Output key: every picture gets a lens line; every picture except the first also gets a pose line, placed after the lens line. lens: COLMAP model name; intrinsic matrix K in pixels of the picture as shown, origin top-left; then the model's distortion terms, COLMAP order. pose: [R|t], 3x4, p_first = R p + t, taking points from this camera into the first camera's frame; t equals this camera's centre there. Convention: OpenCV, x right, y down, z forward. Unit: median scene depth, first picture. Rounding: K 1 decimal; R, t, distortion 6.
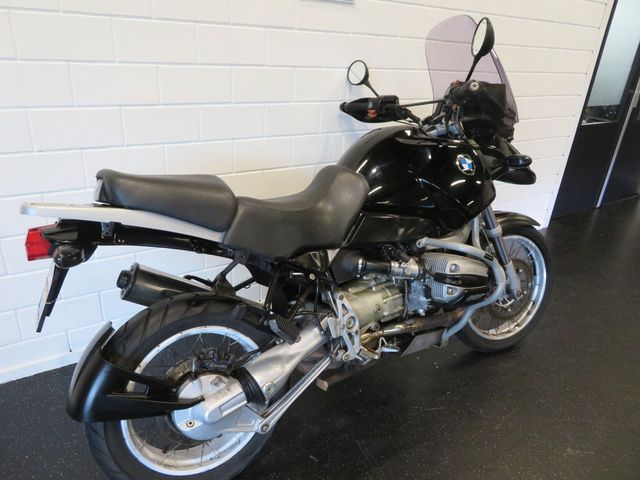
lens RADIAL K [[455.7, 0, 317.0], [0, 455.7, 238.5], [0, 0, 1]] dist [-0.008907, -0.003447]
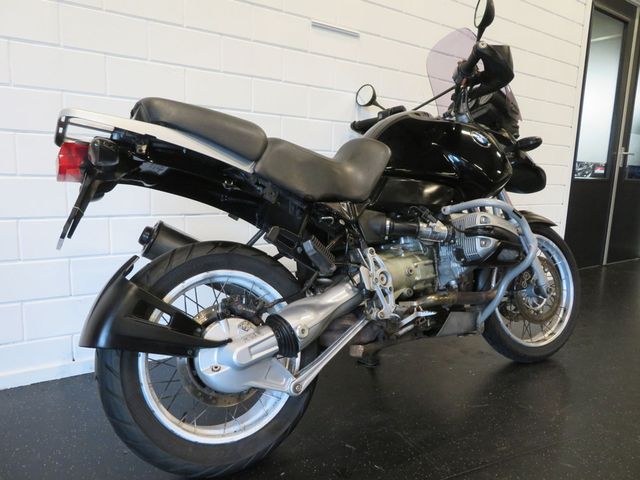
lens RADIAL K [[455.7, 0, 317.0], [0, 455.7, 238.5], [0, 0, 1]] dist [-0.008907, -0.003447]
pose [[0.999322, -0.034641, 0.012472, -0.071726], [0.036704, 0.963926, -0.263626, 0.345010], [-0.002890, 0.263905, 0.964544, 0.066680]]
